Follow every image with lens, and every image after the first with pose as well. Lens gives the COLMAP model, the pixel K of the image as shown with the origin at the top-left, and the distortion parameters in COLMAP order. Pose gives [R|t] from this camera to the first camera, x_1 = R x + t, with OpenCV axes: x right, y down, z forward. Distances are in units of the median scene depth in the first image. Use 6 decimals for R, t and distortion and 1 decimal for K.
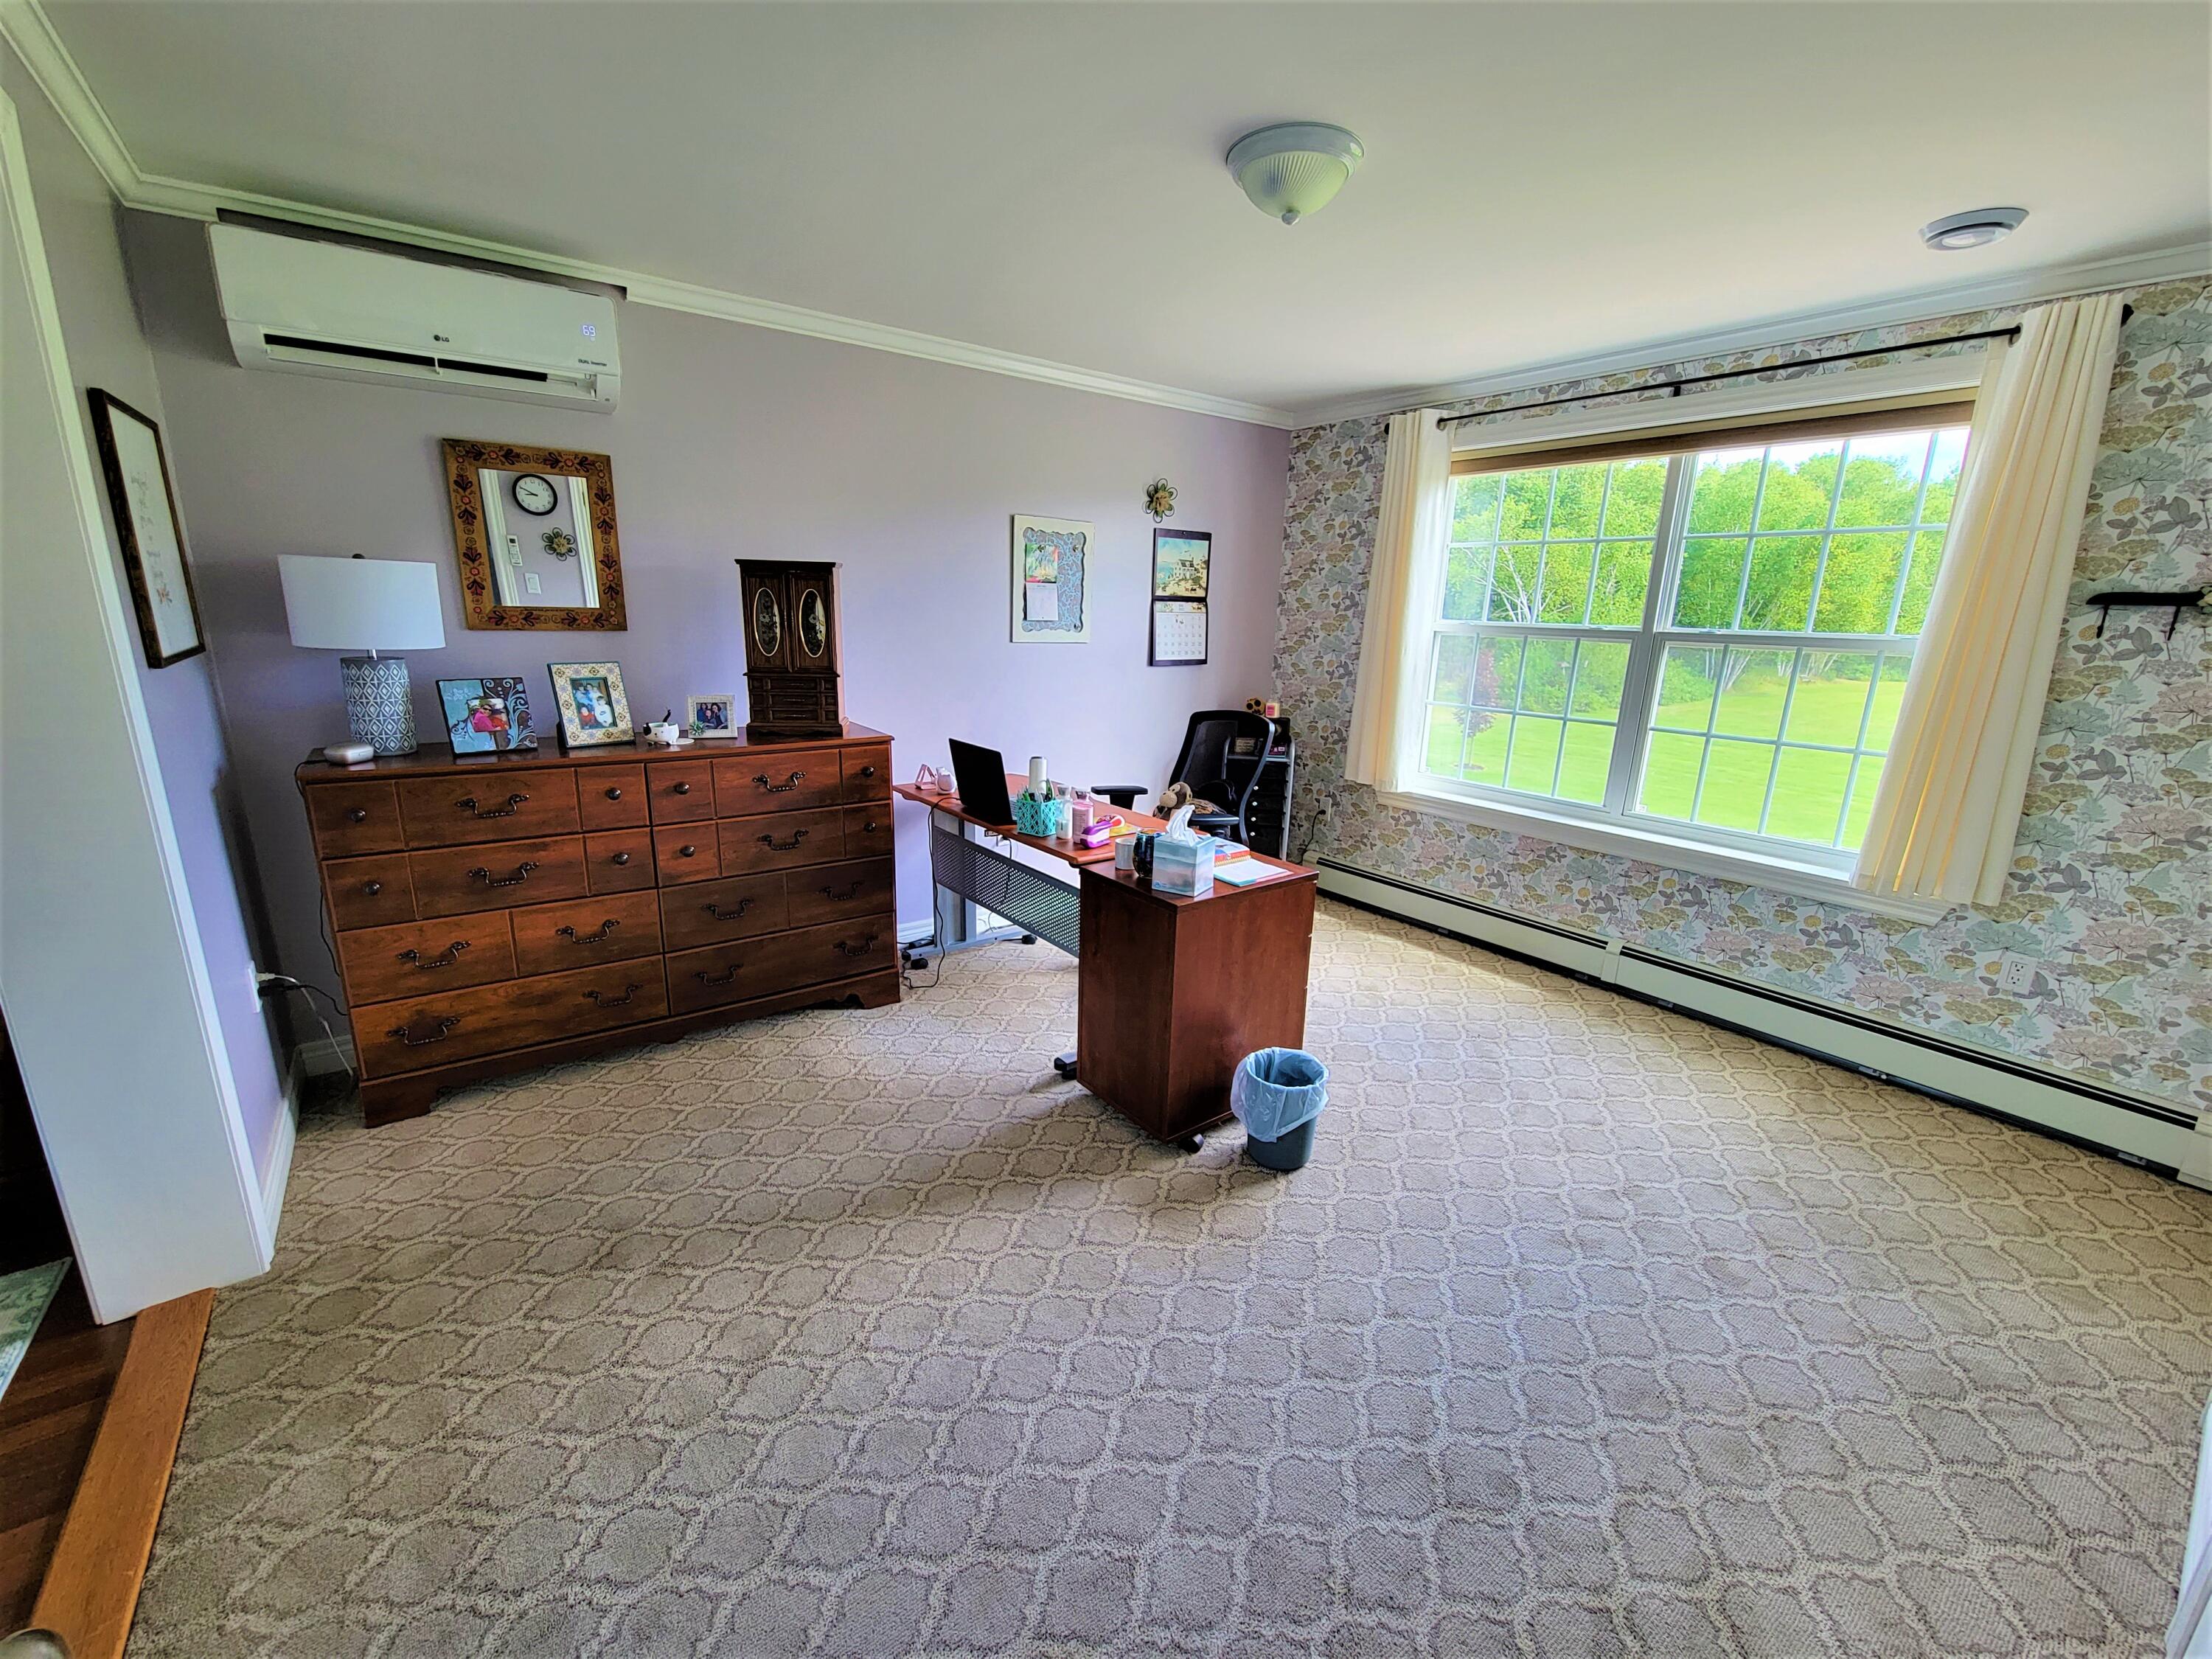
lens RADIAL K [[898.8, 0, 1106.0], [0, 898.8, 829.5], [0, 0, 1]] dist [0.001008, -0.003897]
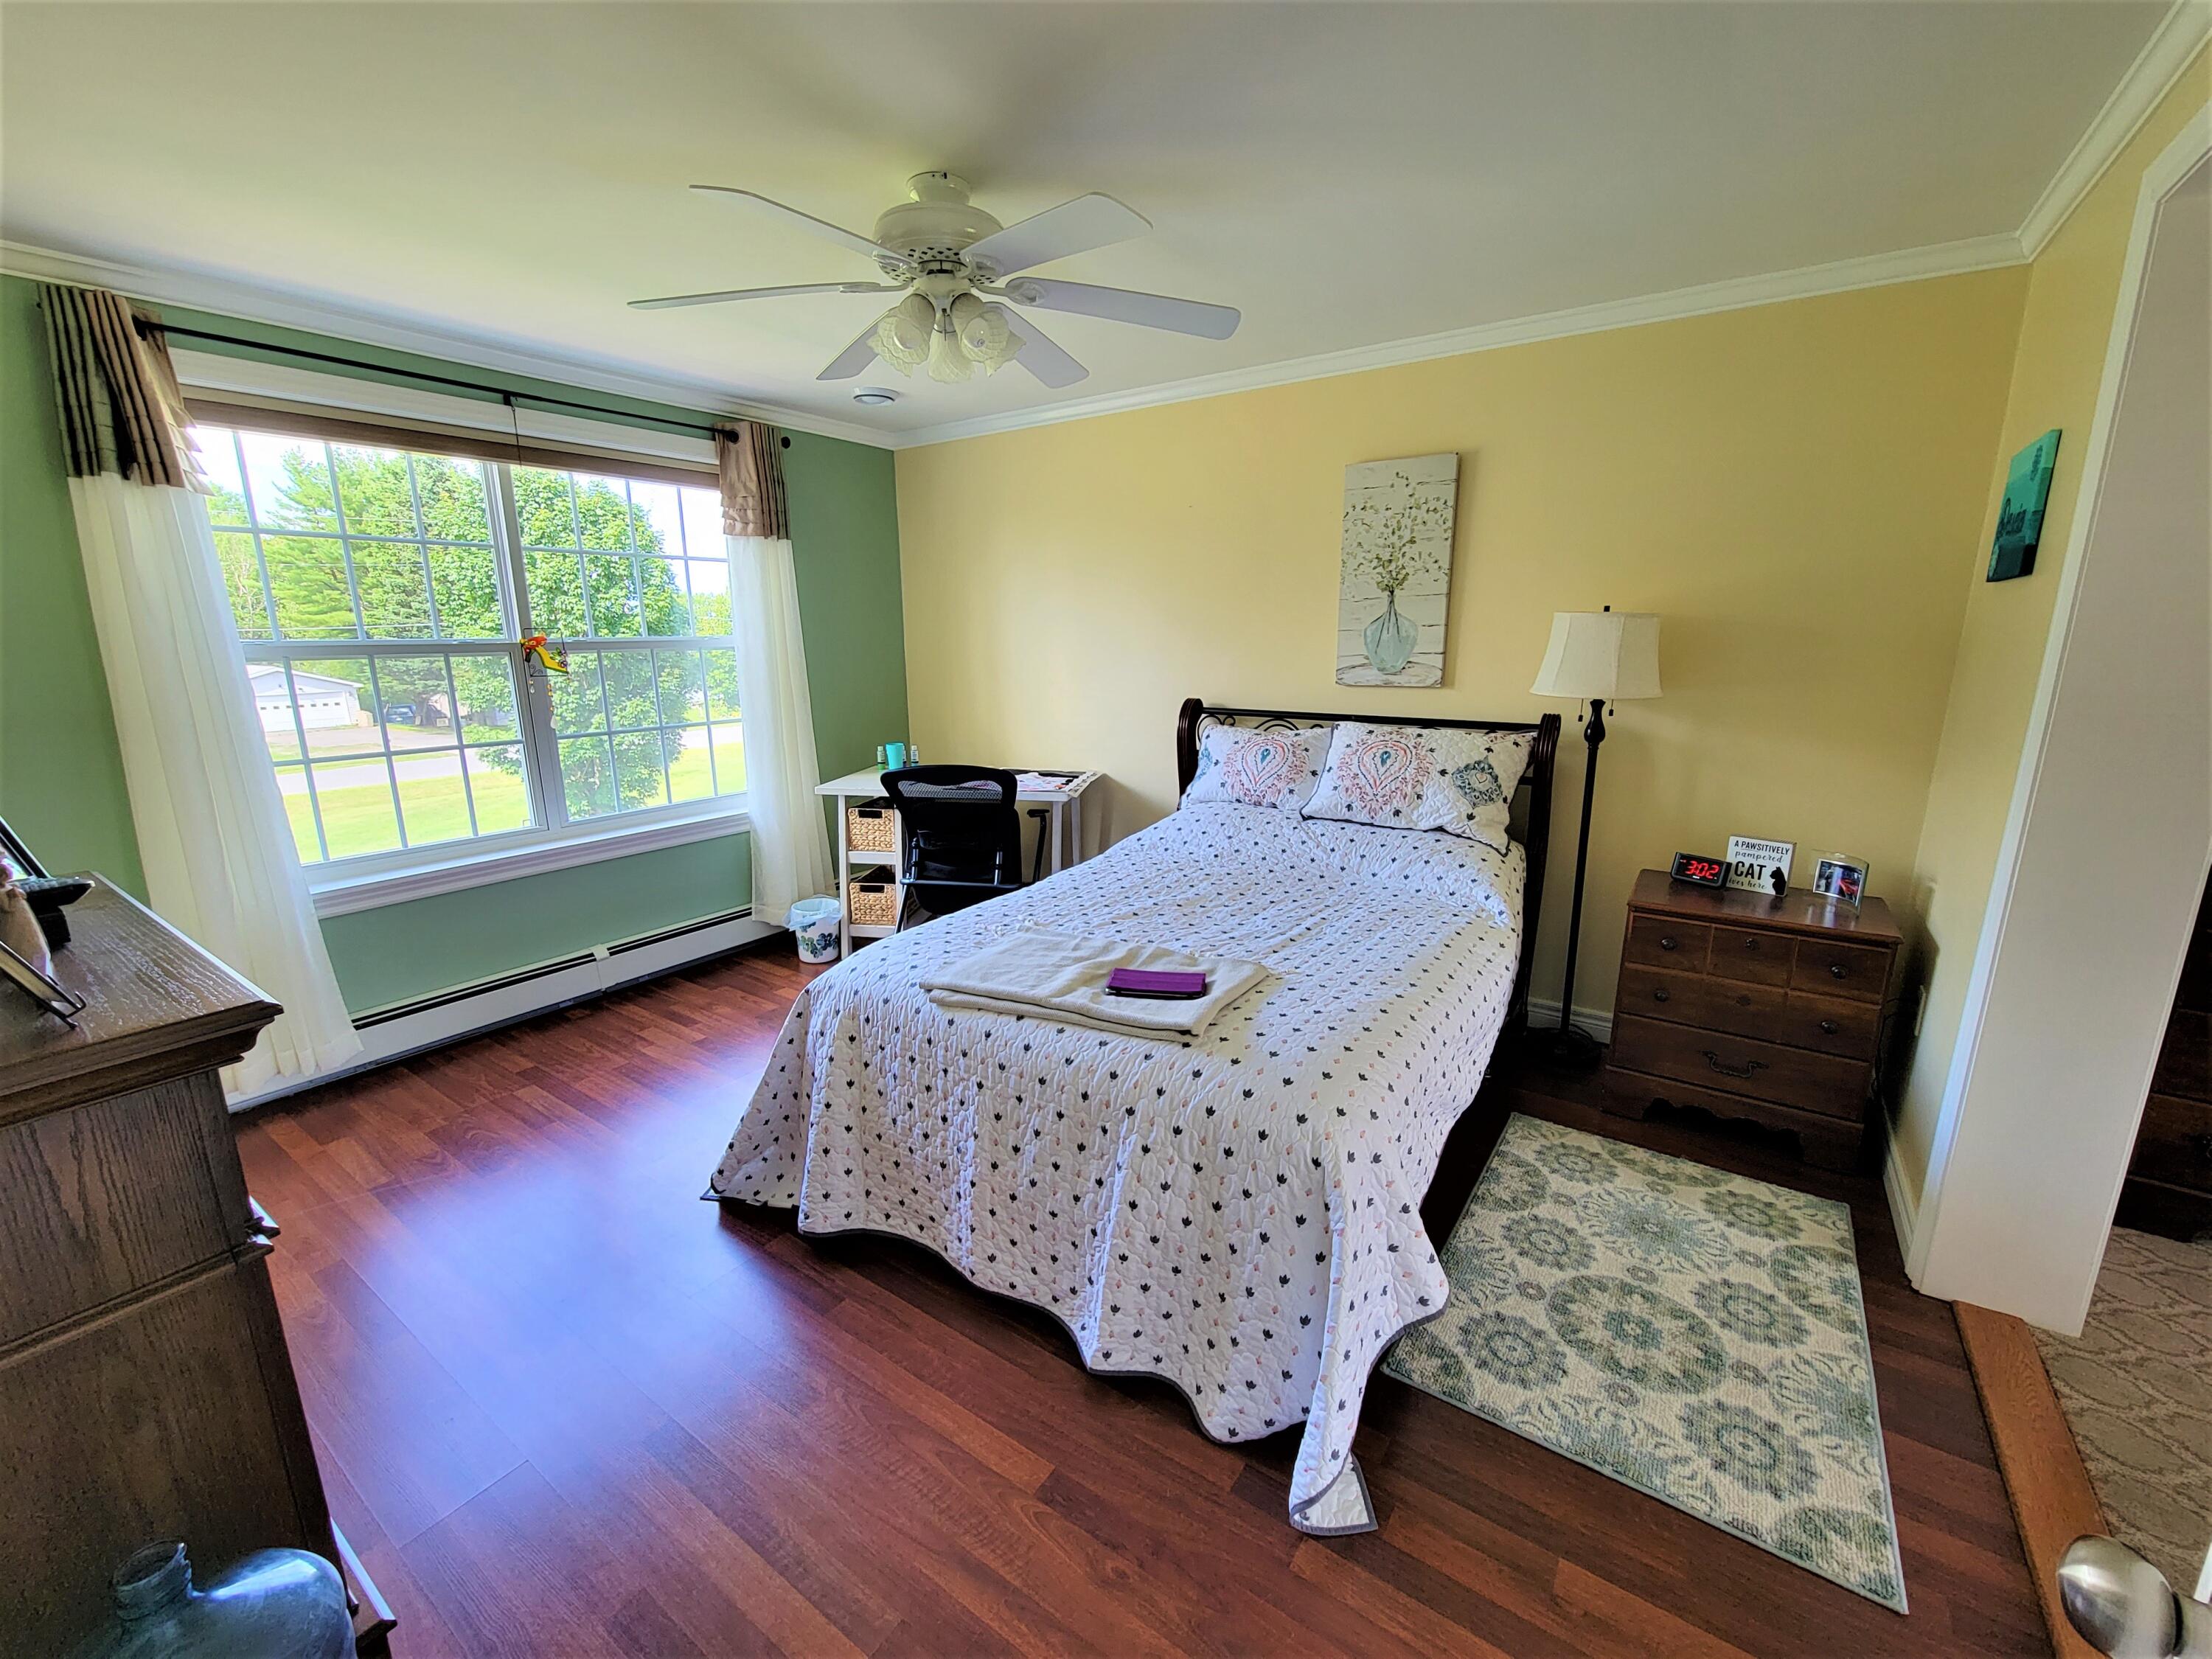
lens RADIAL K [[898.8, 0, 1106.0], [0, 898.8, 829.5], [0, 0, 1]] dist [0.001008, -0.003897]
pose [[-0.312870, -0.231514, 0.921148, -0.649120], [0.230768, 0.922247, 0.310171, -0.229545], [-0.921335, 0.309614, -0.235118, 0.869511]]
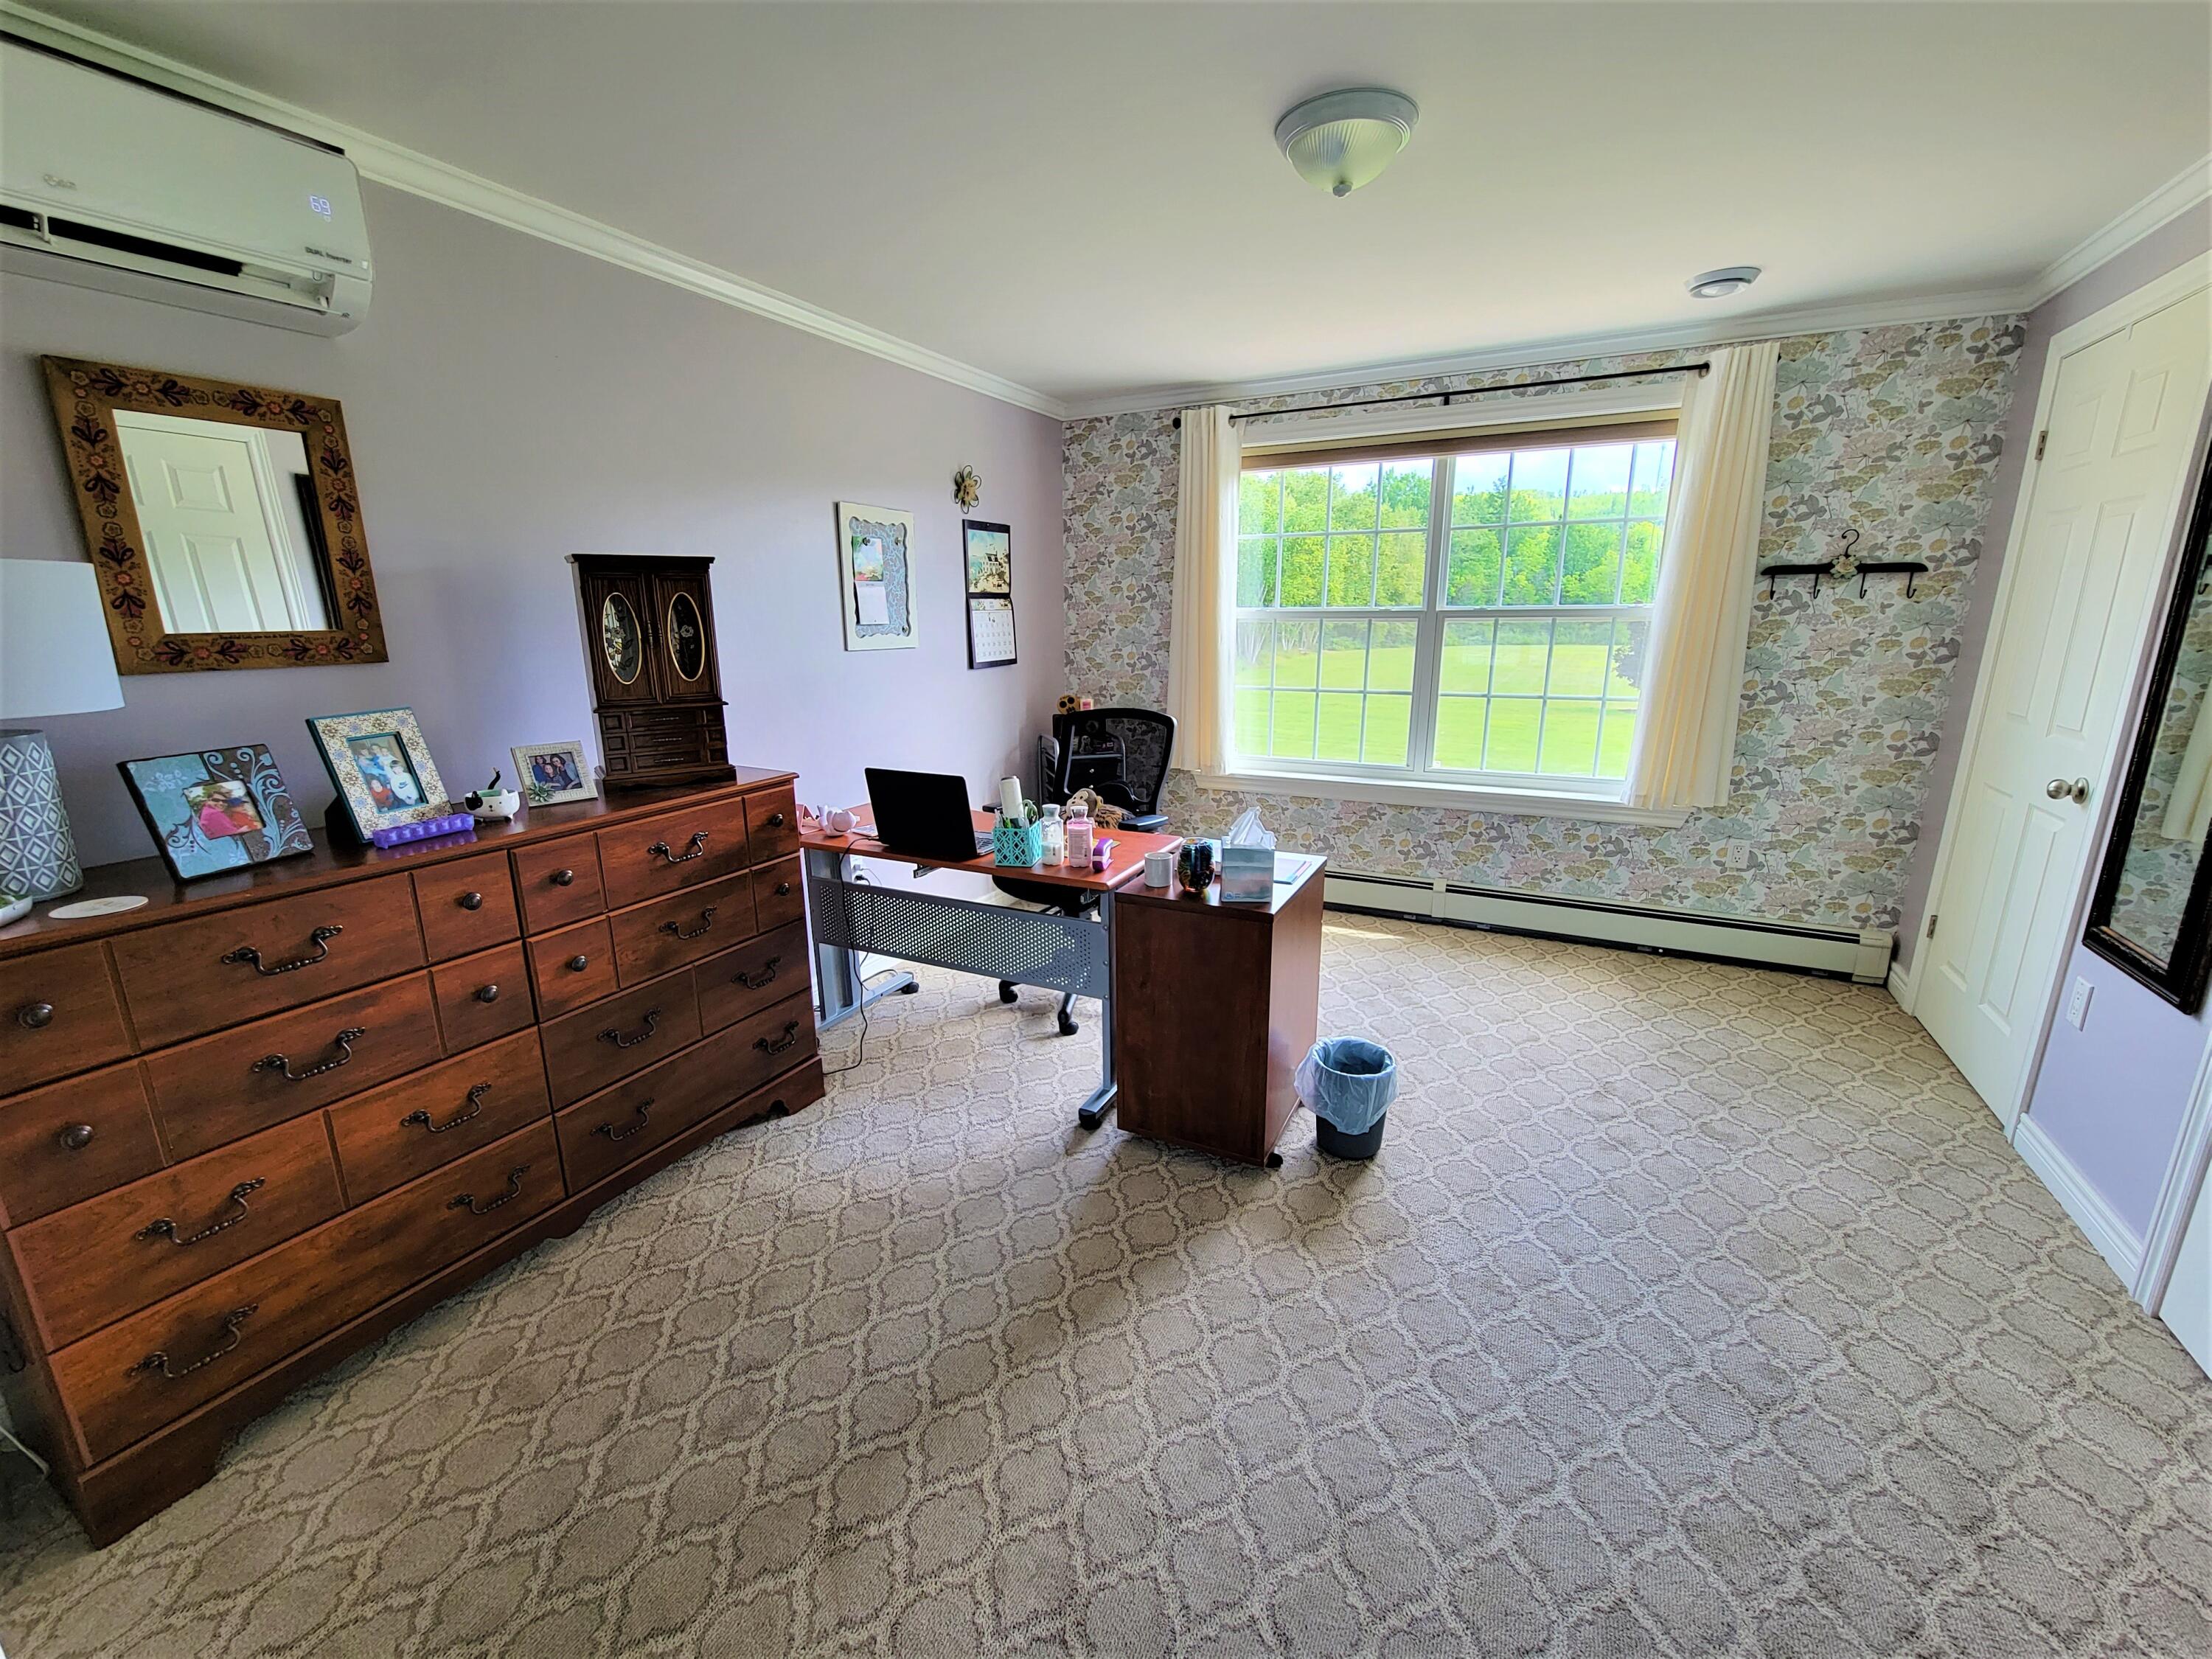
lens RADIAL K [[897.6, 0, 1106.0], [0, 897.6, 829.5], [0, 0, 1]] dist [-0.003414, -0.000021]
pose [[0.899633, -0.138061, 0.414245, -0.362427], [0.137868, 0.989980, 0.030532, -0.044296], [-0.414309, 0.029644, 0.909653, 0.173663]]
